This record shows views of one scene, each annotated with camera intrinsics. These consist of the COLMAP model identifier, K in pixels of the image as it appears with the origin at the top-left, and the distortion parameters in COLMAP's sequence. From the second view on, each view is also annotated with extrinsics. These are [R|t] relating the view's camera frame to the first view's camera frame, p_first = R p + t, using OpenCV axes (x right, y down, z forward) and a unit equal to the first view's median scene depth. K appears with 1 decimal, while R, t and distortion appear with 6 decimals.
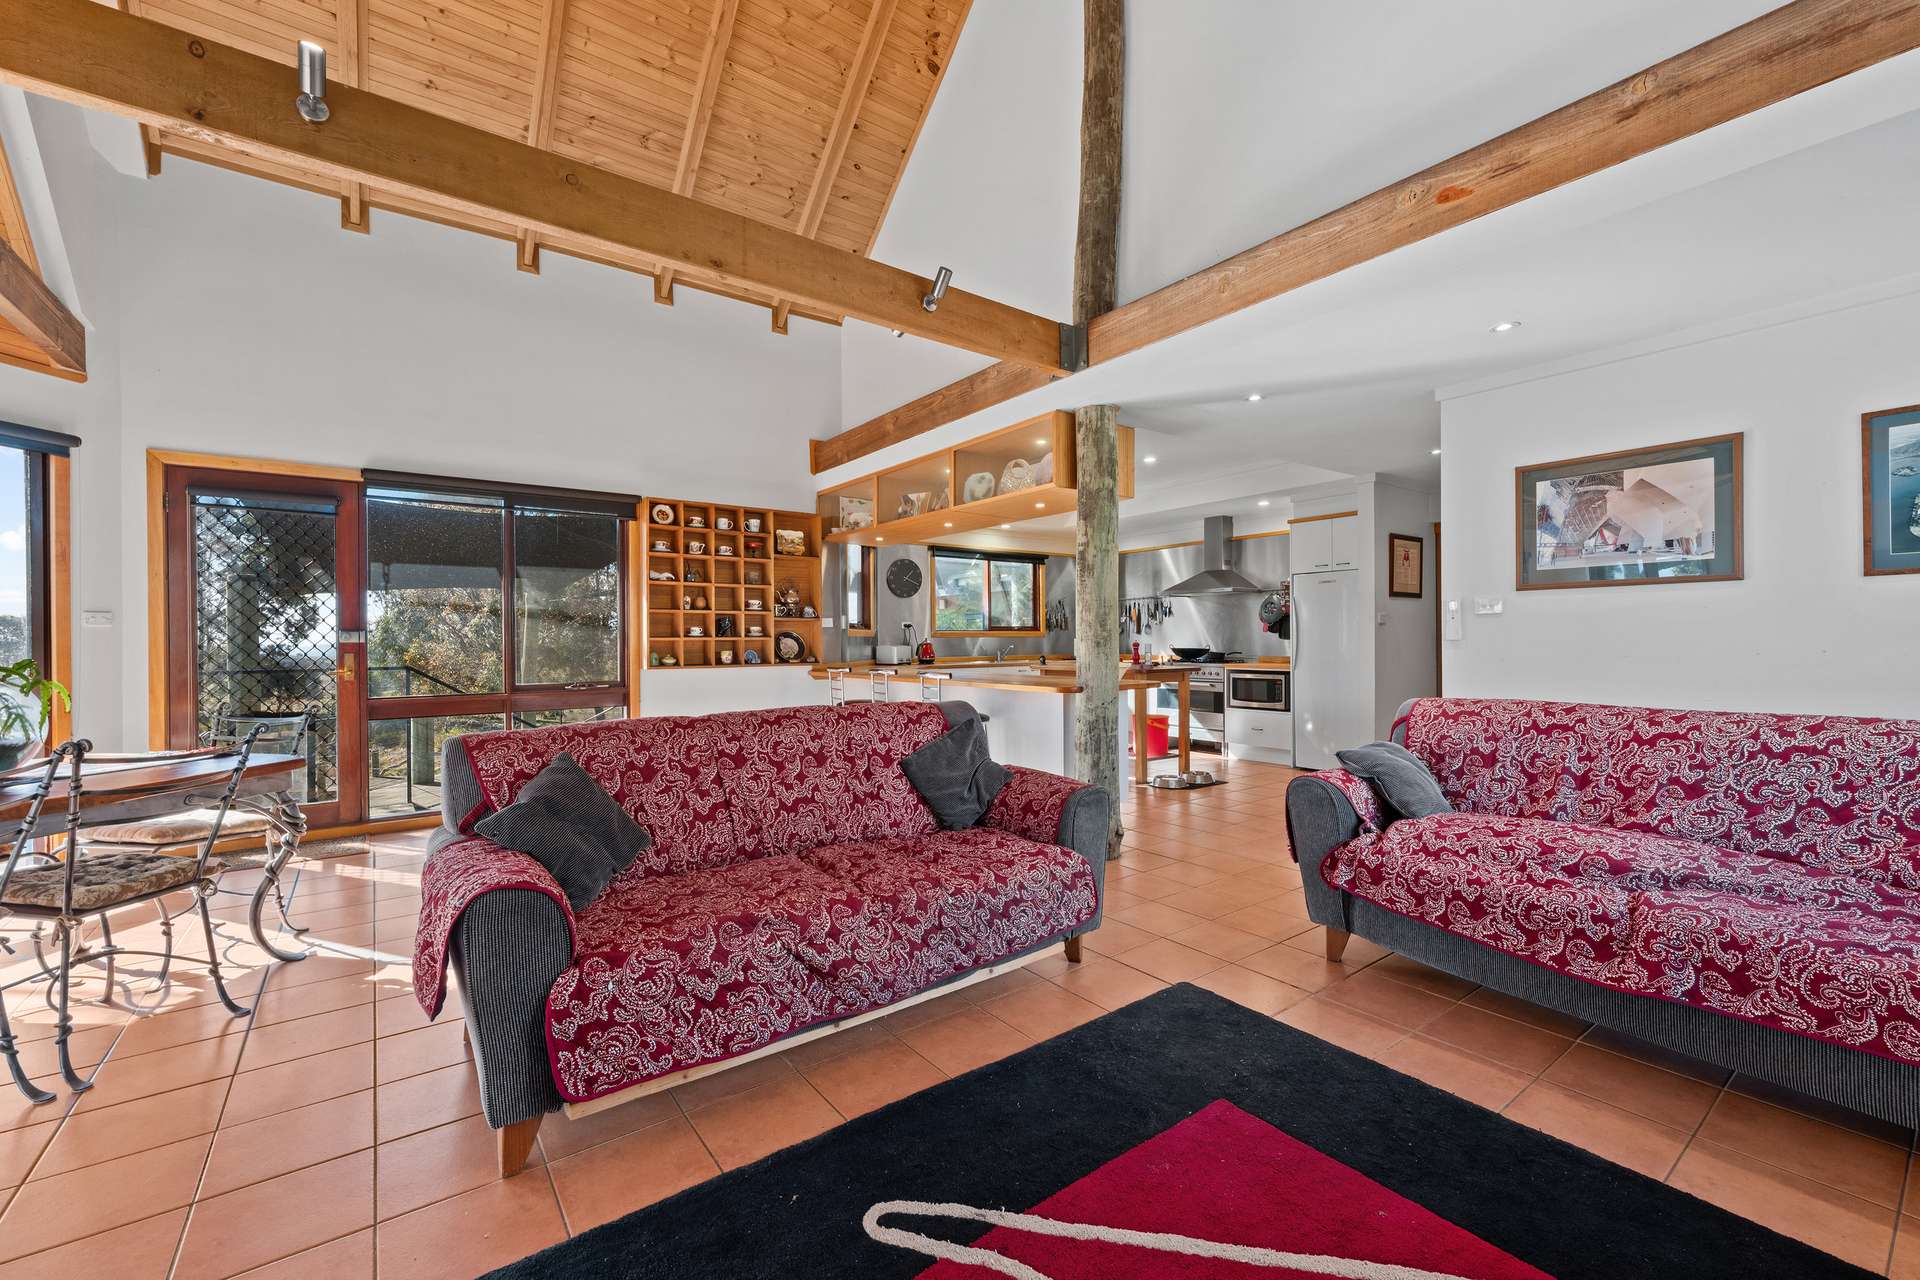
lens RADIAL K [[784.4, 0, 949.3], [0, 784.4, 650.3], [0, 0, 1]] dist [0.002596, -0.000844]
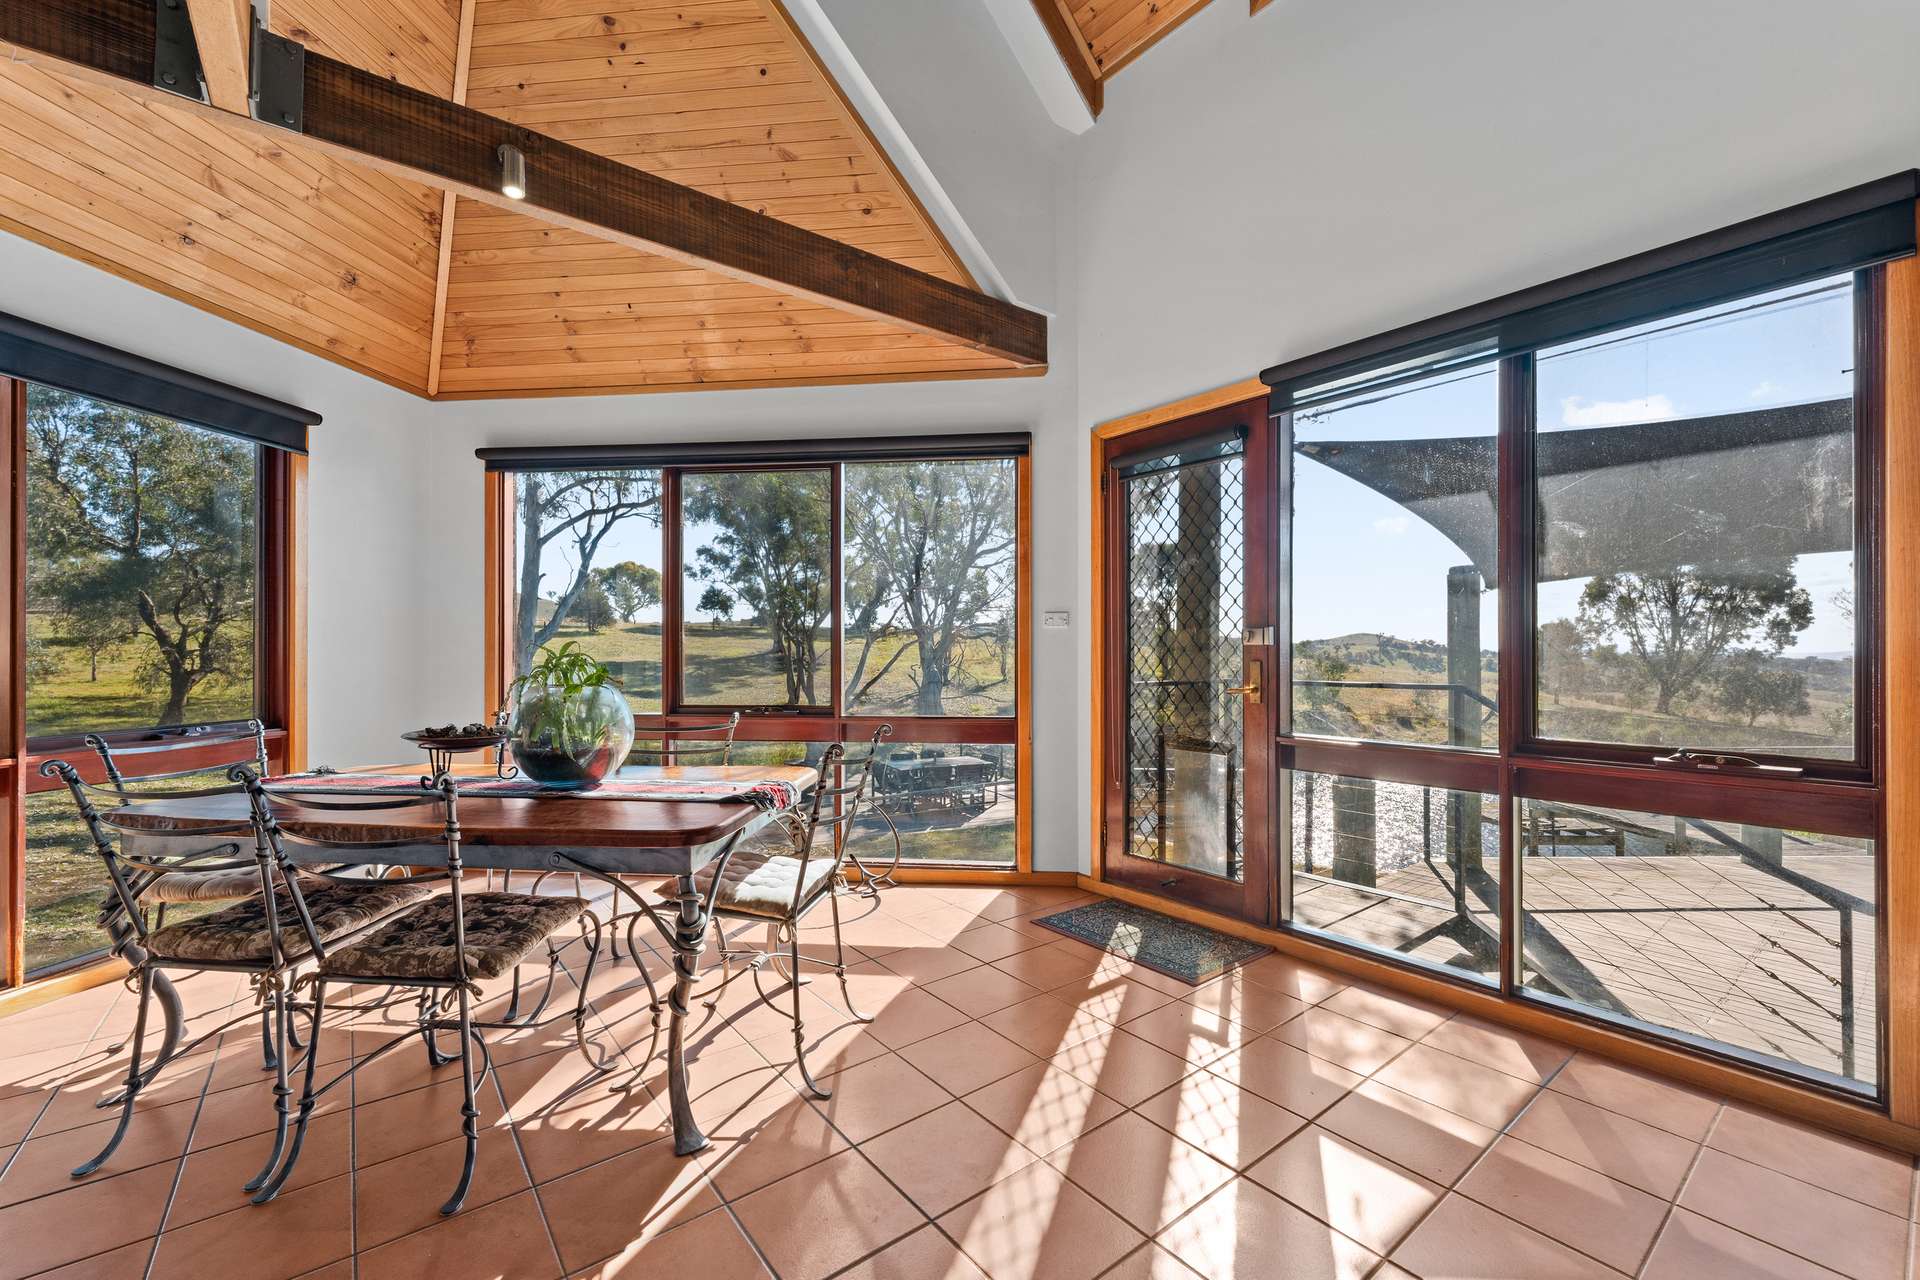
lens RADIAL K [[784.4, 0, 959.2], [0, 784.4, 646.0], [0, 0, 1]] dist [0.002596, -0.000844]
pose [[0.028661, 0.002026, -0.999587, -0.072345], [-0.012363, 0.999922, 0.001673, -0.004540], [0.999513, 0.012310, 0.028684, 0.445342]]
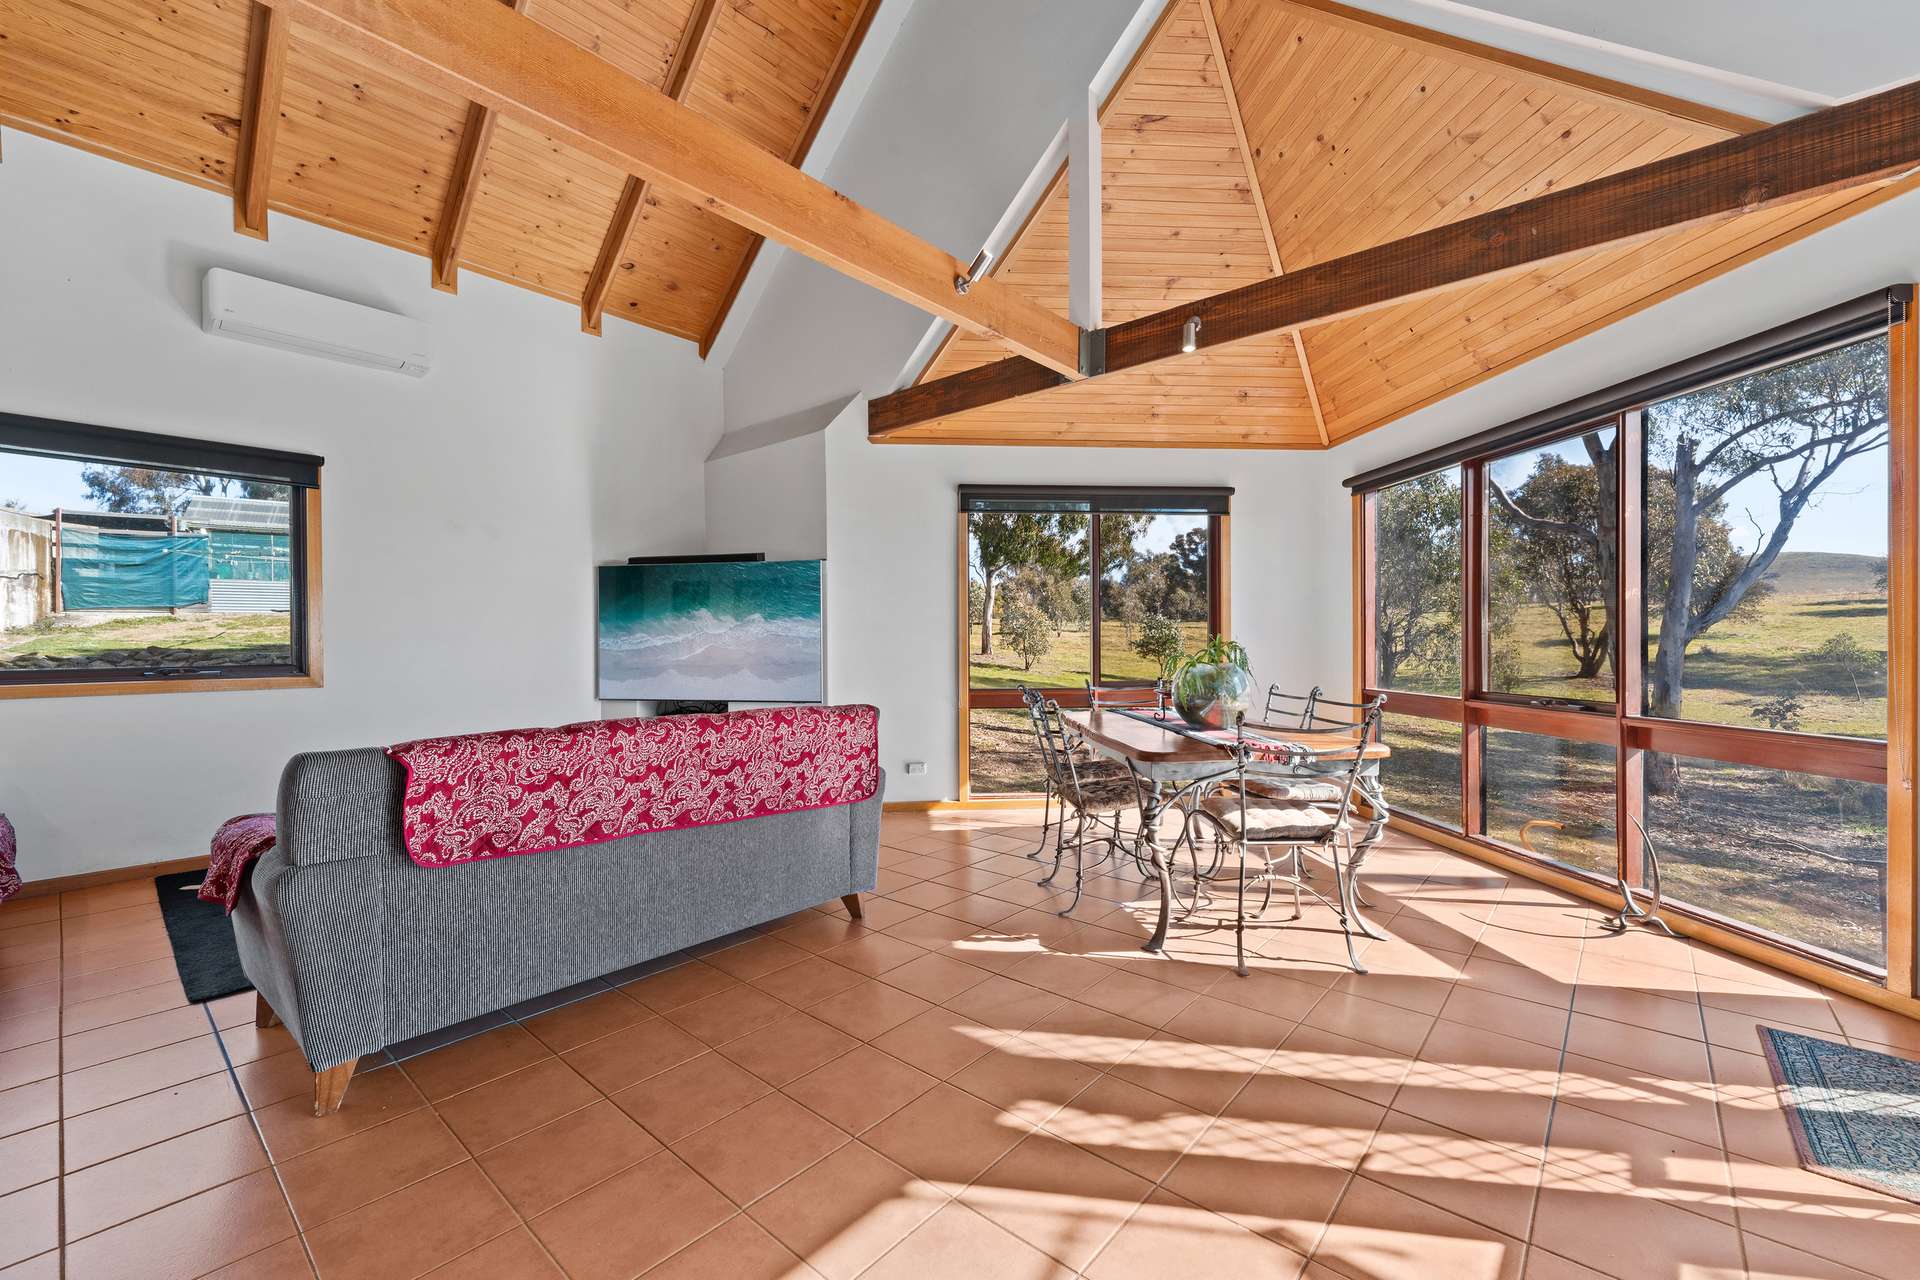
lens RADIAL K [[784.4, 0, 952.1], [0, 784.4, 642.9], [0, 0, 1]] dist [0.002596, -0.000844]
pose [[-0.976177, 0.015752, -0.216402, -0.134133], [0.012251, 0.999772, 0.017506, -0.008865], [0.216628, 0.014438, -0.976147, 0.717487]]
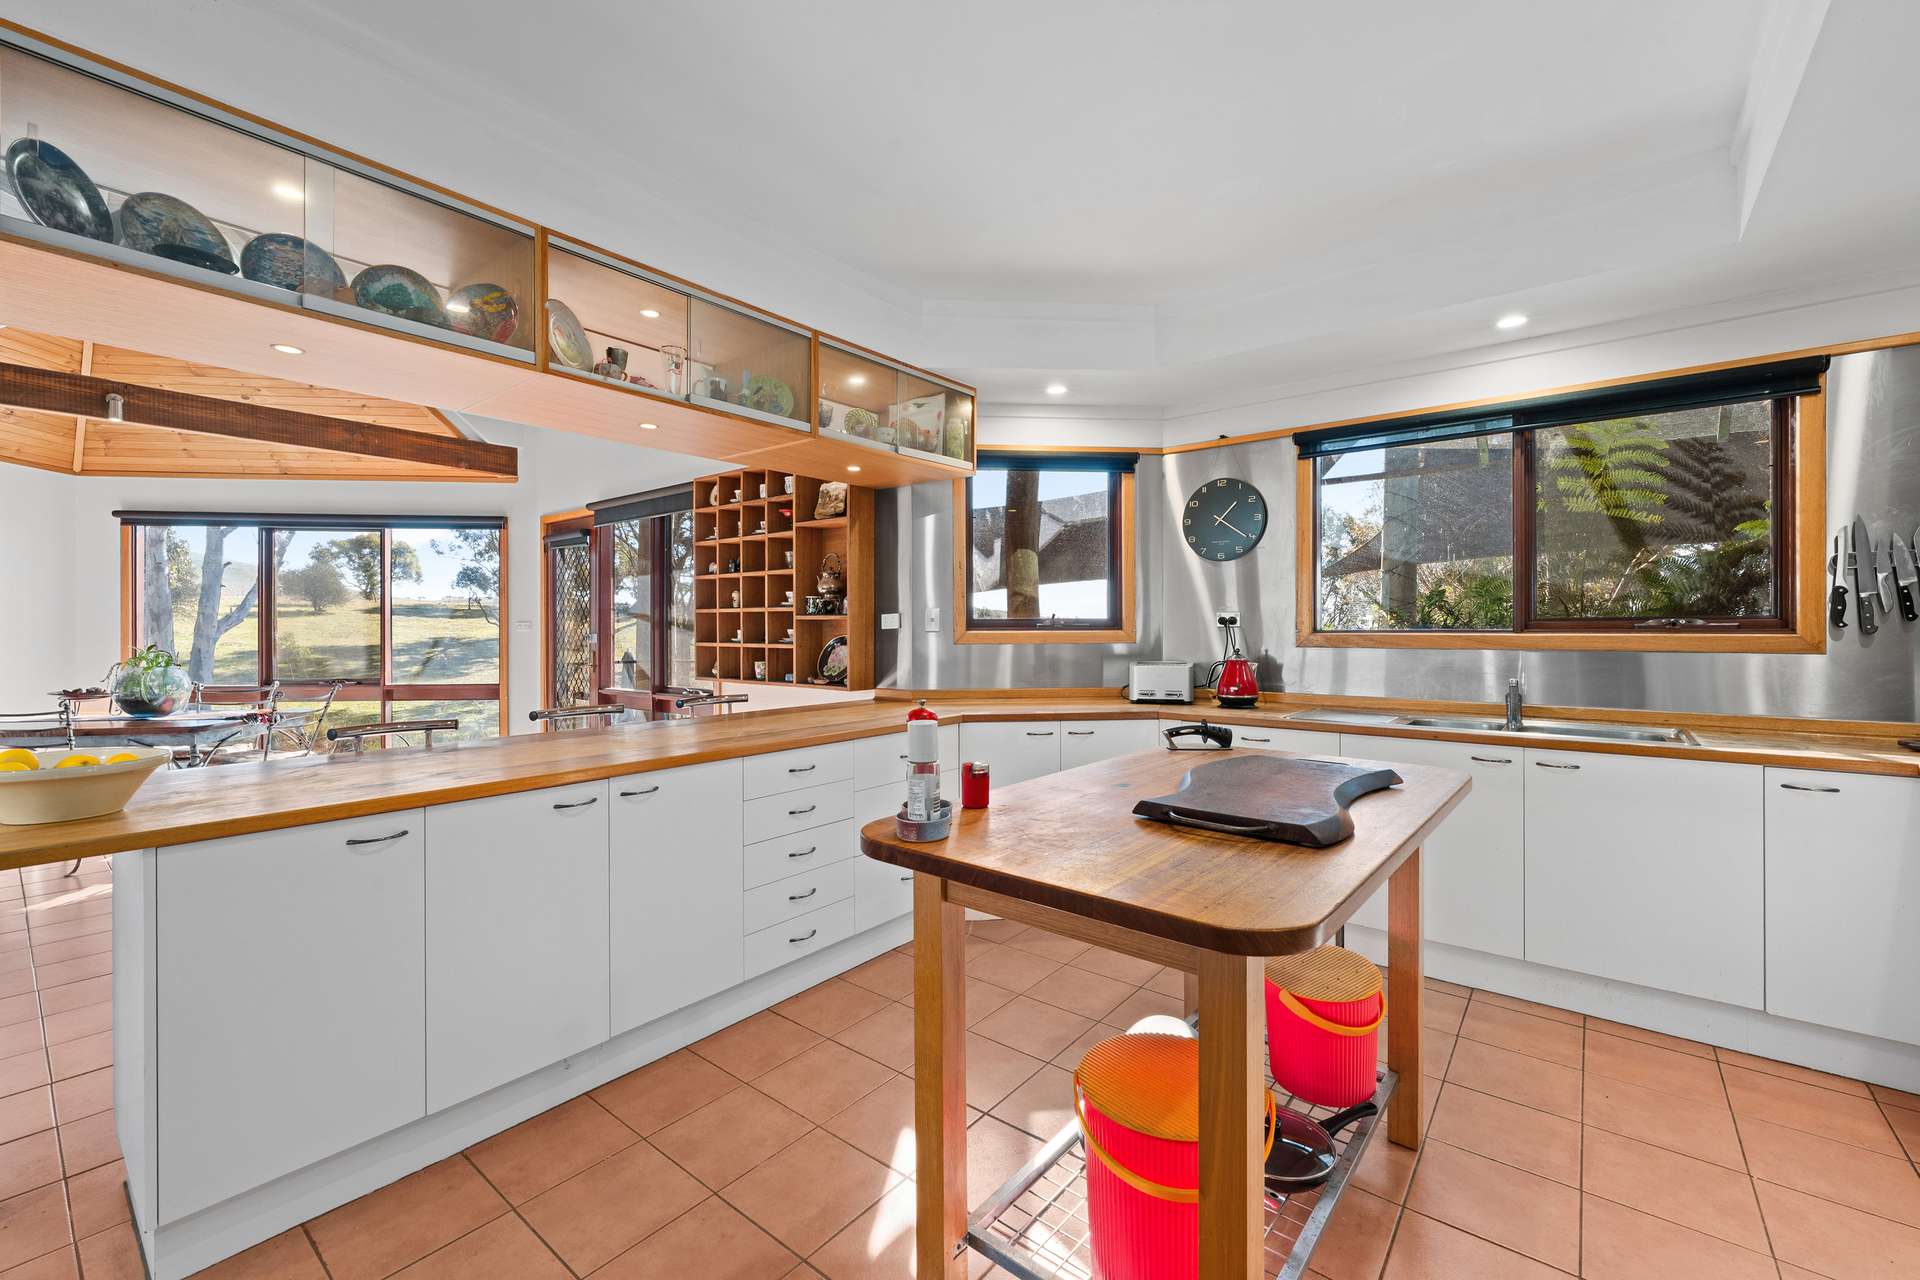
lens RADIAL K [[784.4, 0, 953.3], [0, 784.4, 631.7], [0, 0, 1]] dist [0.002596, -0.000844]
pose [[0.253798, 0.011033, -0.967194, 0.368221], [-0.012849, 0.999885, 0.008034, -0.027475], [0.967172, 0.010388, 0.253910, 0.750665]]
